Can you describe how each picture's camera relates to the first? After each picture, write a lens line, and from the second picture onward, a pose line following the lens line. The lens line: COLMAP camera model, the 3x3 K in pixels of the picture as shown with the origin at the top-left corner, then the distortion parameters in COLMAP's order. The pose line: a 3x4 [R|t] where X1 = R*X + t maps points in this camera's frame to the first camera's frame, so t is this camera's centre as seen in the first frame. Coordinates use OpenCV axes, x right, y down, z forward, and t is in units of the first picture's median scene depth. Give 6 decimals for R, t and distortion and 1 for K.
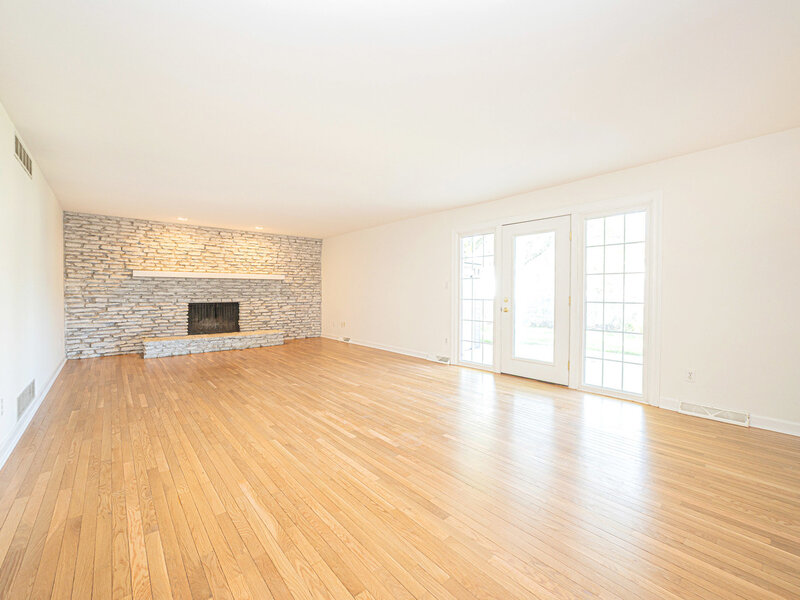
lens RADIAL K [[341.8, 0, 395.4], [0, 341.8, 299.3], [0, 0, 1]] dist [-0.023737, 0.009650]
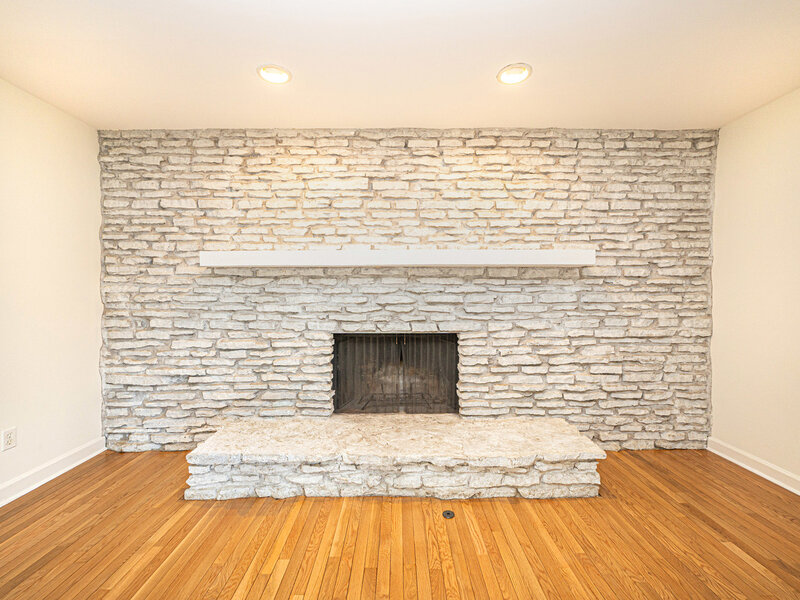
lens RADIAL K [[341.8, 0, 395.4], [0, 341.8, 299.3], [0, 0, 1]] dist [-0.023737, 0.009650]
pose [[0.765953, 0.000715, -0.642897, -0.327406], [-0.011004, 0.999867, -0.011998, -0.025268], [0.642803, 0.016264, 0.765859, 0.801054]]
